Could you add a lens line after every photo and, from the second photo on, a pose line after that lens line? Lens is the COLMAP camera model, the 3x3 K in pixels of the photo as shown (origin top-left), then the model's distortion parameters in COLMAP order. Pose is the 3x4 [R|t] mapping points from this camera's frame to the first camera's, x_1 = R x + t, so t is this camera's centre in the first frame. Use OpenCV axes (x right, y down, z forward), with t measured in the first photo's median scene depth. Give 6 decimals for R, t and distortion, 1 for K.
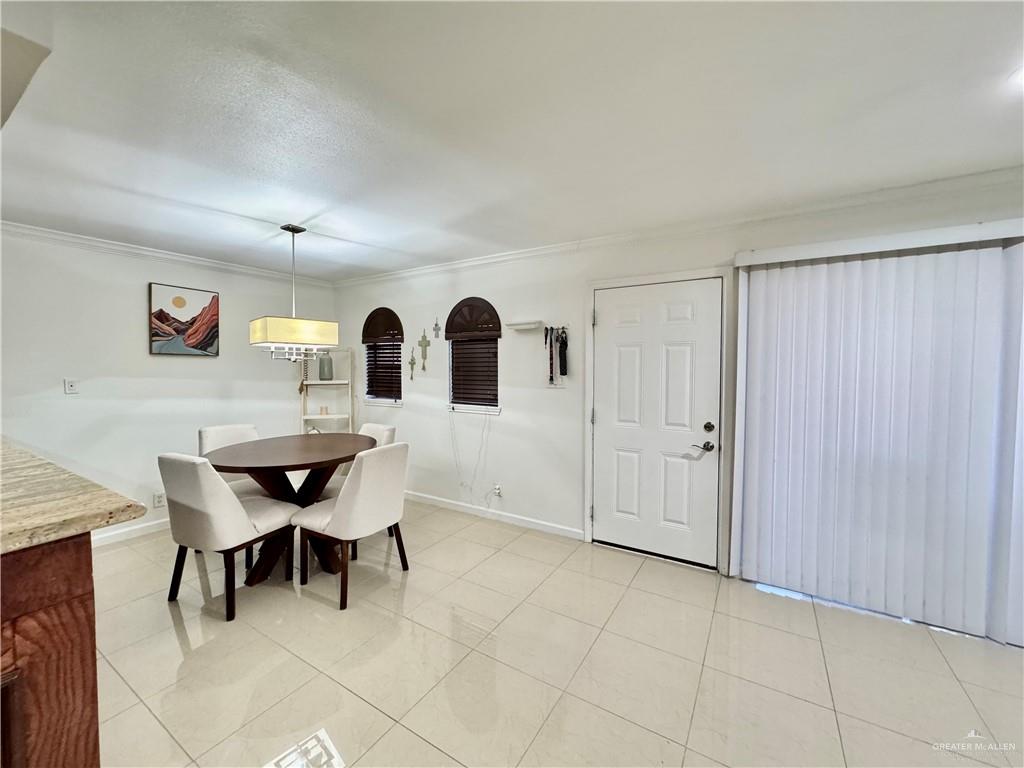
lens RADIAL K [[409.8, 0, 514.9], [0, 409.8, 383.8], [0, 0, 1]] dist [-0.001770, 0.000414]
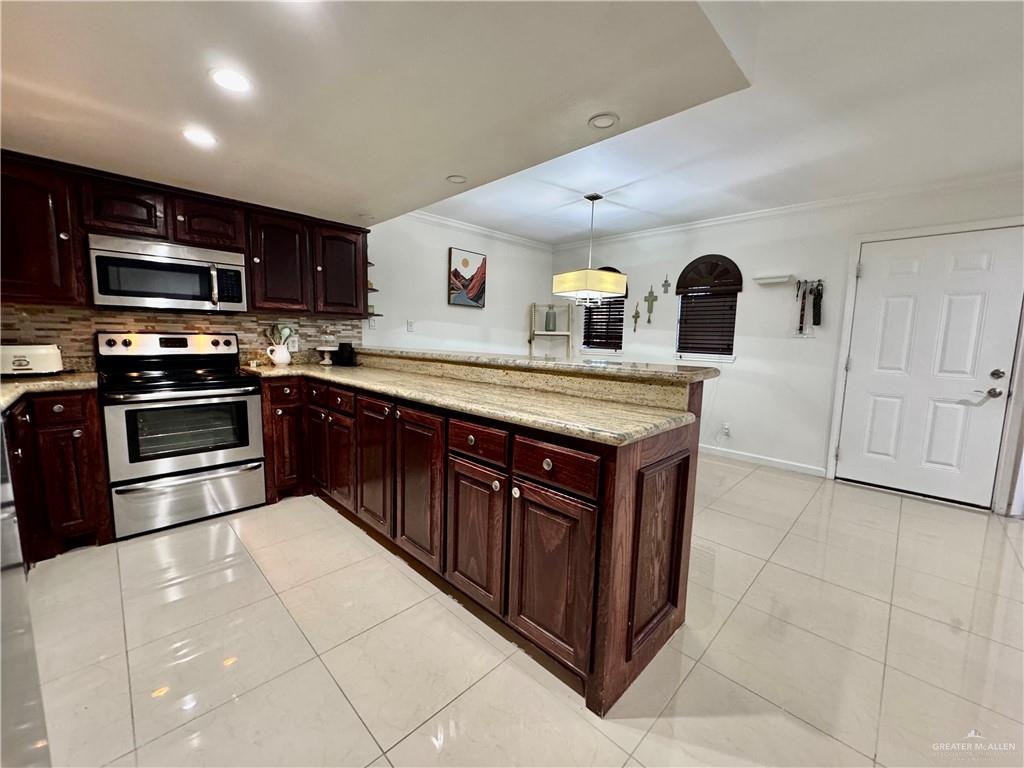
lens RADIAL K [[409.8, 0, 514.9], [0, 409.8, 383.4], [0, 0, 1]] dist [-0.001770, 0.000414]
pose [[0.974829, 0.047948, -0.217738, -0.408095], [-0.032771, 0.996809, 0.072789, 0.078186], [0.220533, -0.063822, 0.973289, -0.229755]]
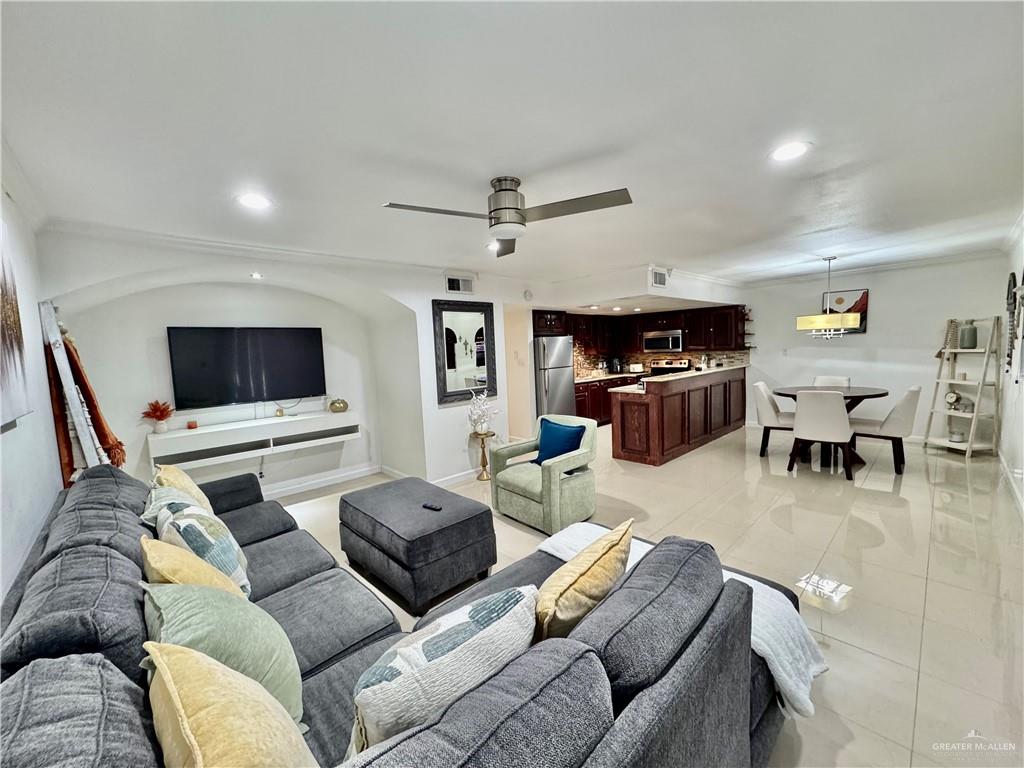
lens RADIAL K [[409.8, 0, 508.7], [0, 409.8, 384.4], [0, 0, 1]] dist [-0.001770, 0.000414]
pose [[-0.261512, 0.095063, -0.960508, 1.231054], [0.001690, 0.995182, 0.098034, -0.031075], [0.965199, 0.024013, -0.260412, 0.158640]]
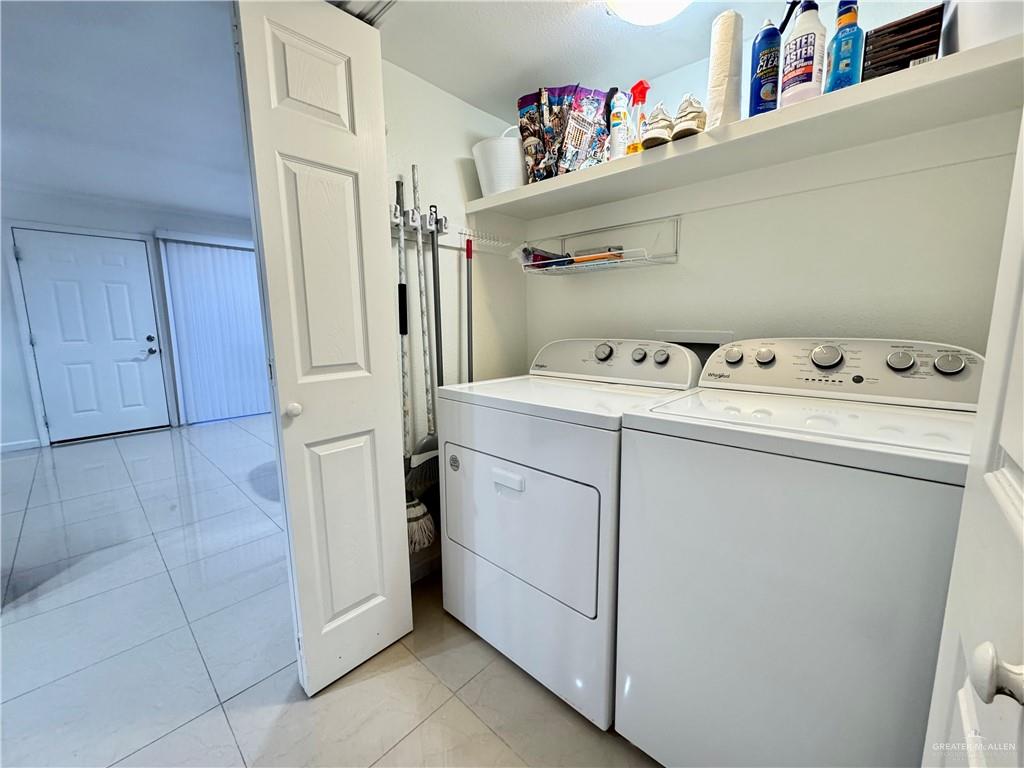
lens RADIAL K [[409.8, 0, 510.1], [0, 409.8, 382.3], [0, 0, 1]] dist [-0.001770, 0.000414]
pose [[0.197932, -0.139516, 0.970236, -0.666620], [0.055107, 0.989837, 0.131092, 0.118942], [-0.978666, 0.027519, 0.203608, -0.552695]]
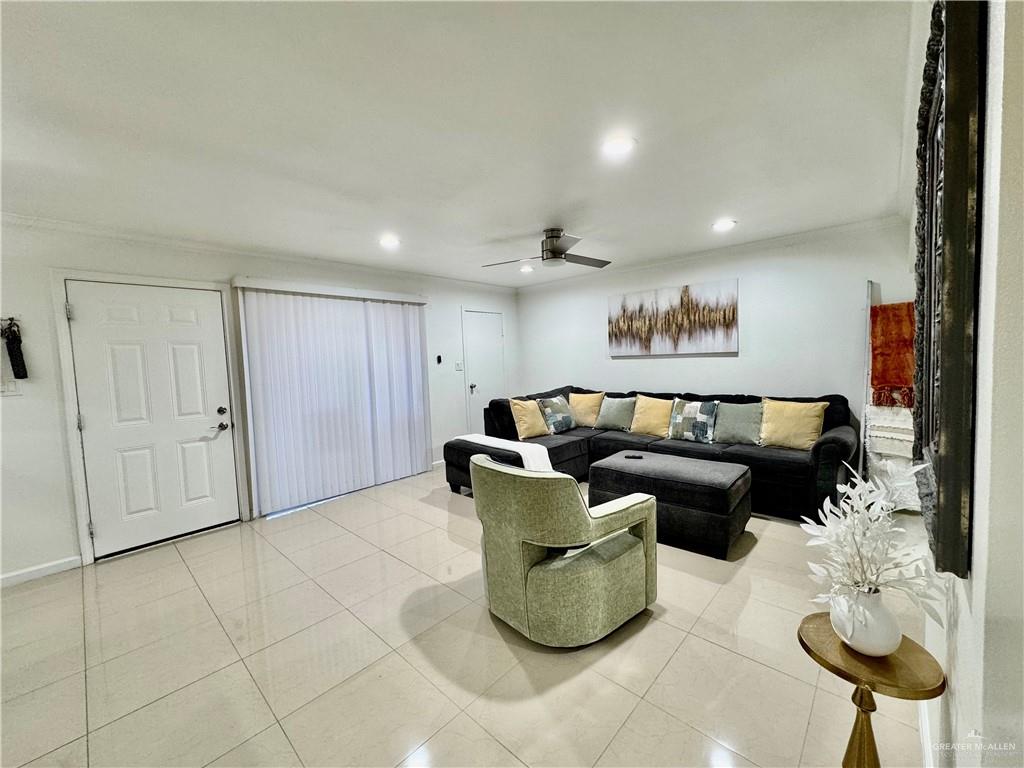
lens RADIAL K [[409.8, 0, 511.6], [0, 409.8, 381.8], [0, 0, 1]] dist [-0.001770, 0.000414]
pose [[0.194511, -0.066834, 0.978621, -0.473190], [0.080736, 0.995382, 0.051932, 0.020901], [-0.977572, 0.068908, 0.199009, -0.094527]]
